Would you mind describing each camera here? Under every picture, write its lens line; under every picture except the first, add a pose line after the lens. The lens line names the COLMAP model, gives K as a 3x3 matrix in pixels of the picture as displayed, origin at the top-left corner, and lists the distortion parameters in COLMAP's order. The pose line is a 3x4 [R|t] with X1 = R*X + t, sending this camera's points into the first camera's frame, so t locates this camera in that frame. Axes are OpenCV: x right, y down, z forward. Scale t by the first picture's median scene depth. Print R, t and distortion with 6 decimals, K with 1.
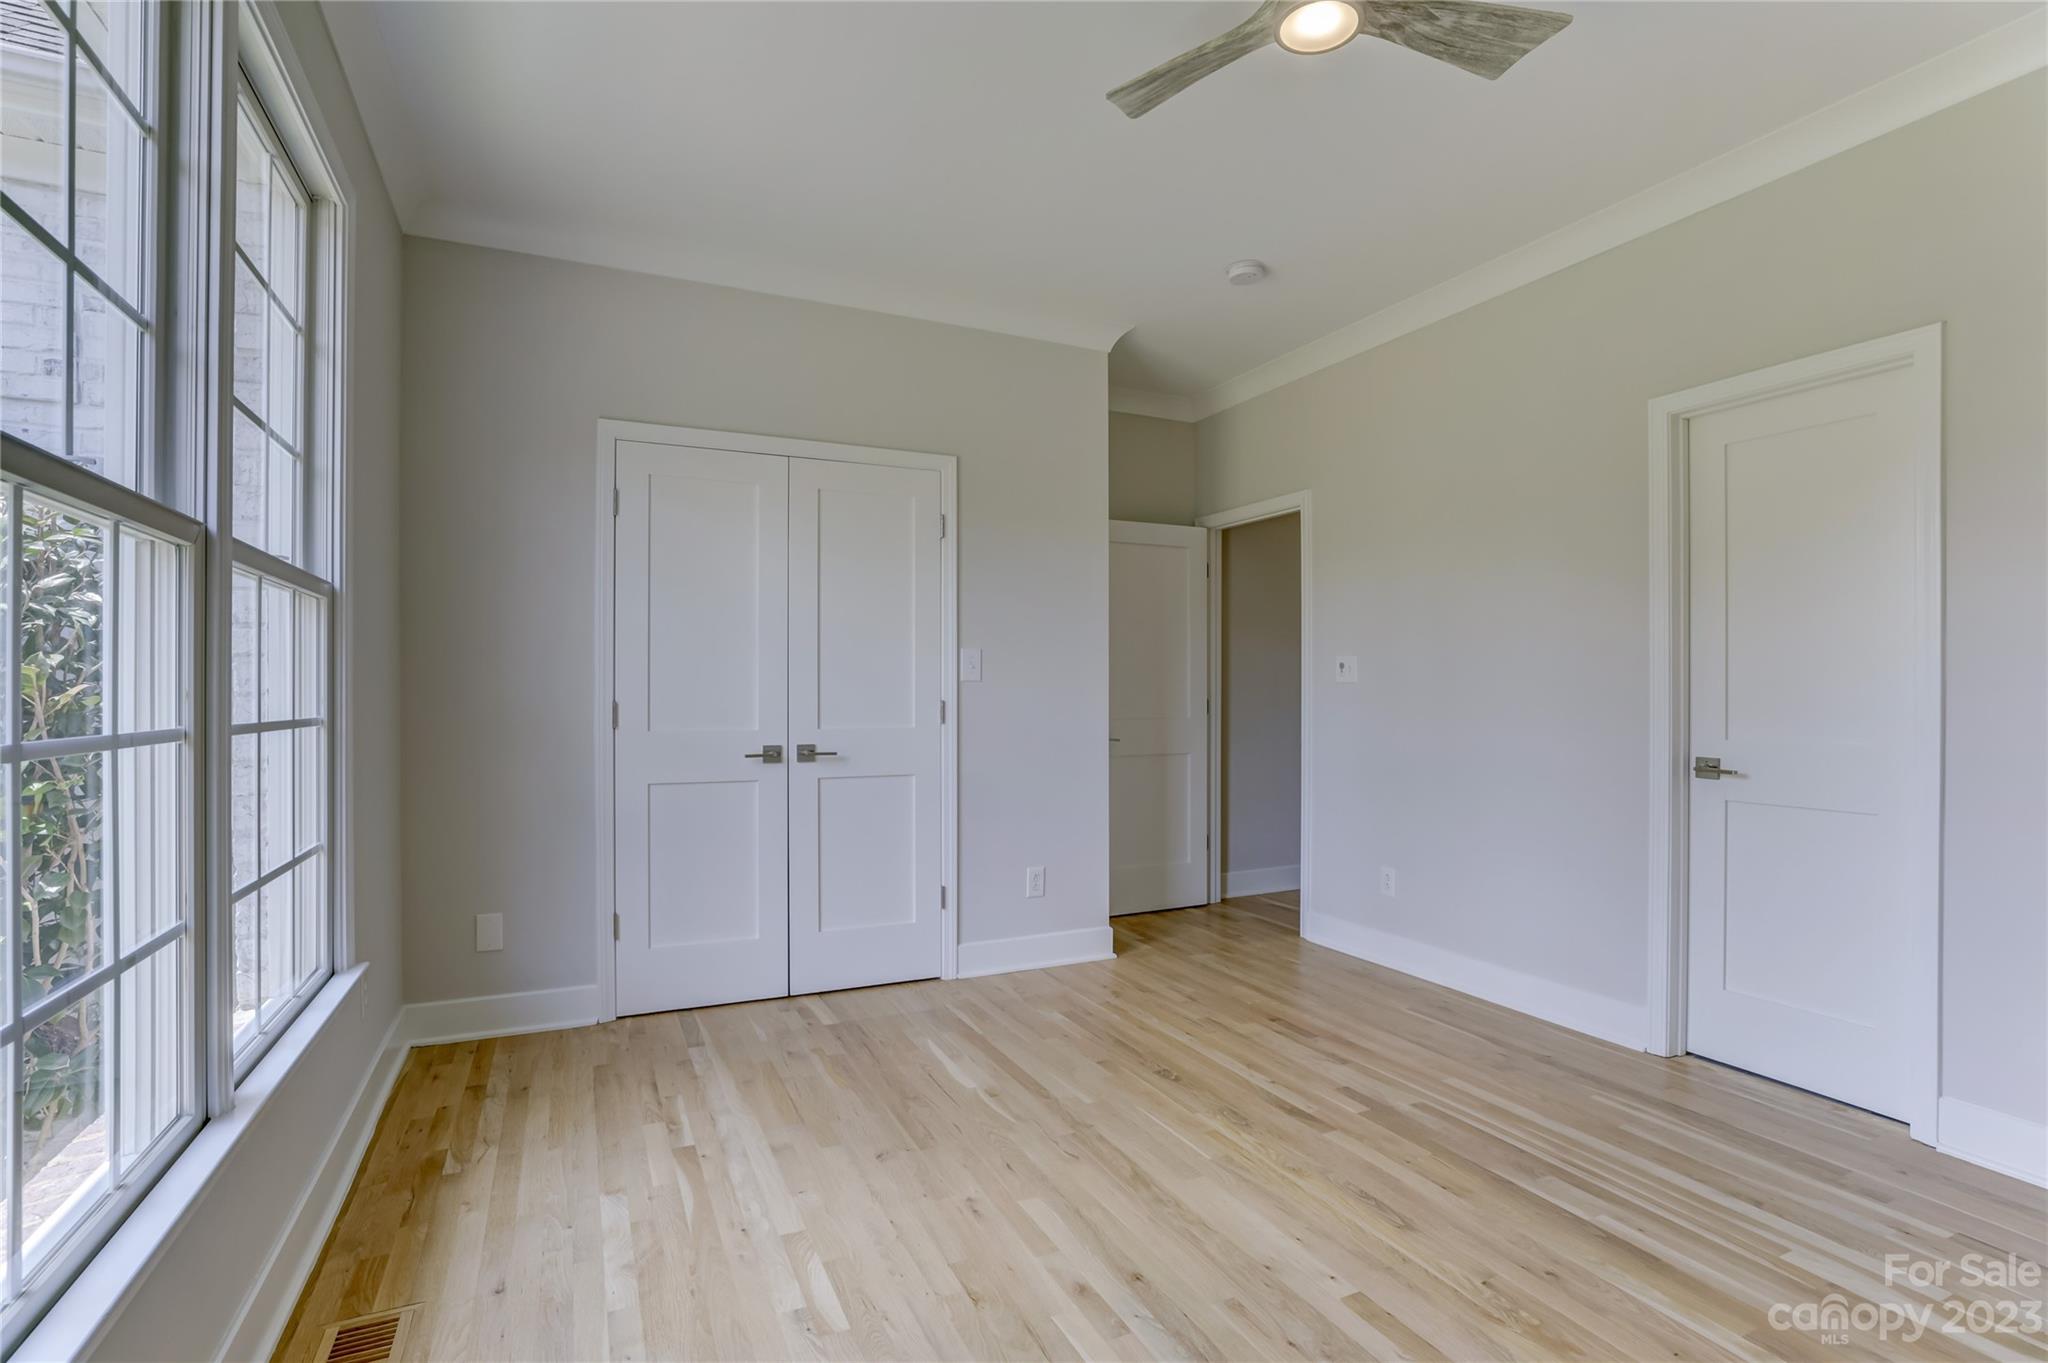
lens RADIAL K [[952.0, 0, 1015.5], [0, 952.0, 687.0], [0, 0, 1]] dist [-0.020569, 0.000099]
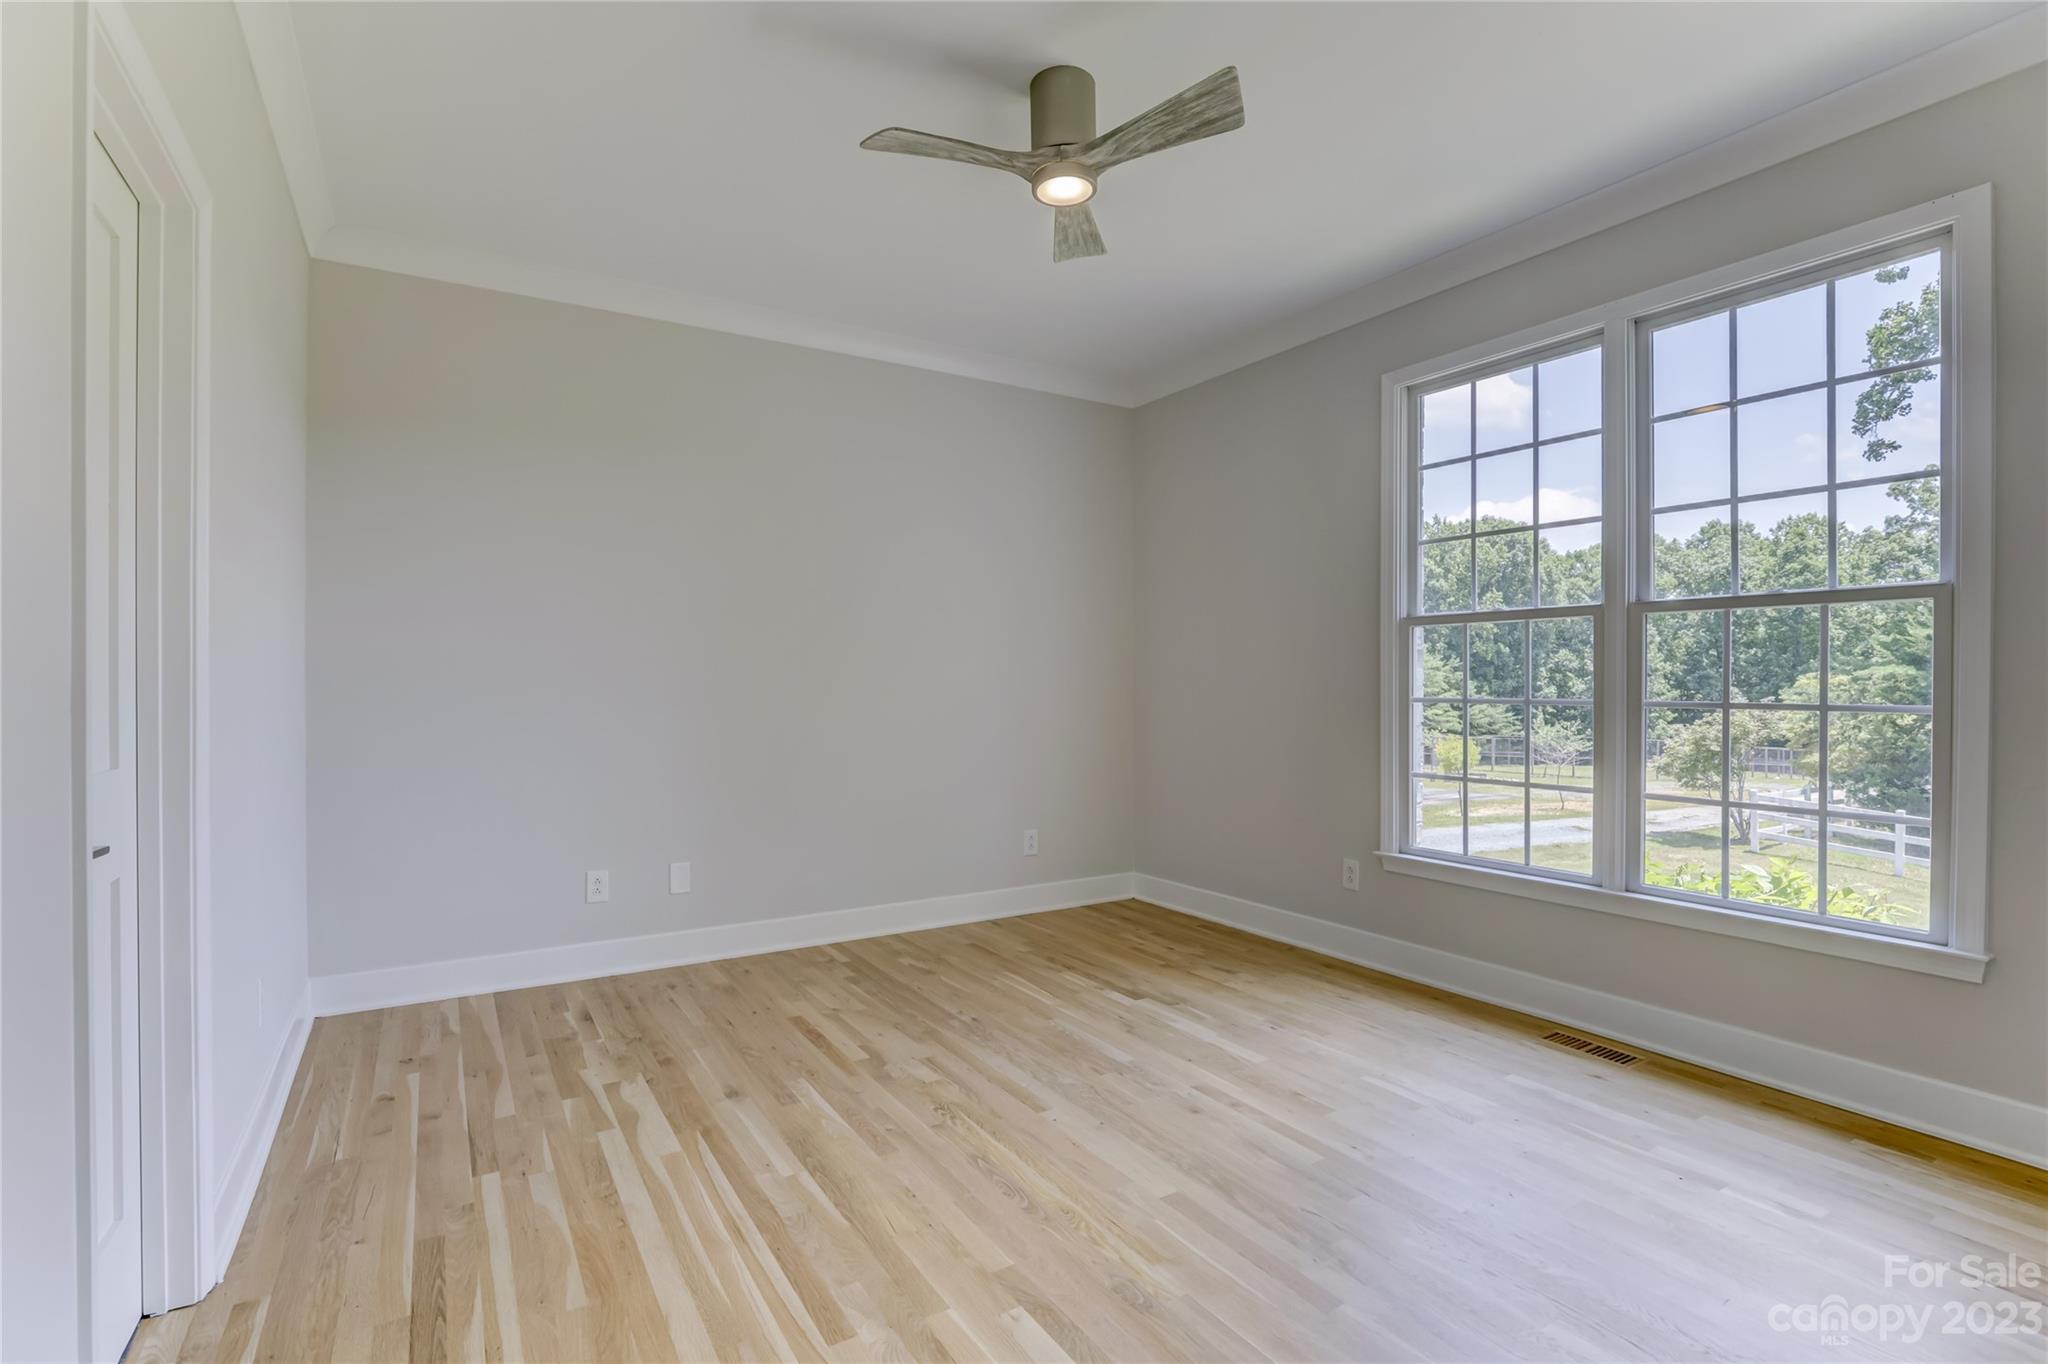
lens RADIAL K [[952.0, 0, 1015.5], [0, 952.0, 687.5], [0, 0, 1]] dist [-0.020569, 0.000099]
pose [[-0.993625, -0.001624, -0.112721, 0.441146], [-0.002000, 0.999993, 0.003224, 0.007153], [0.112715, 0.003429, -0.993621, 1.884354]]
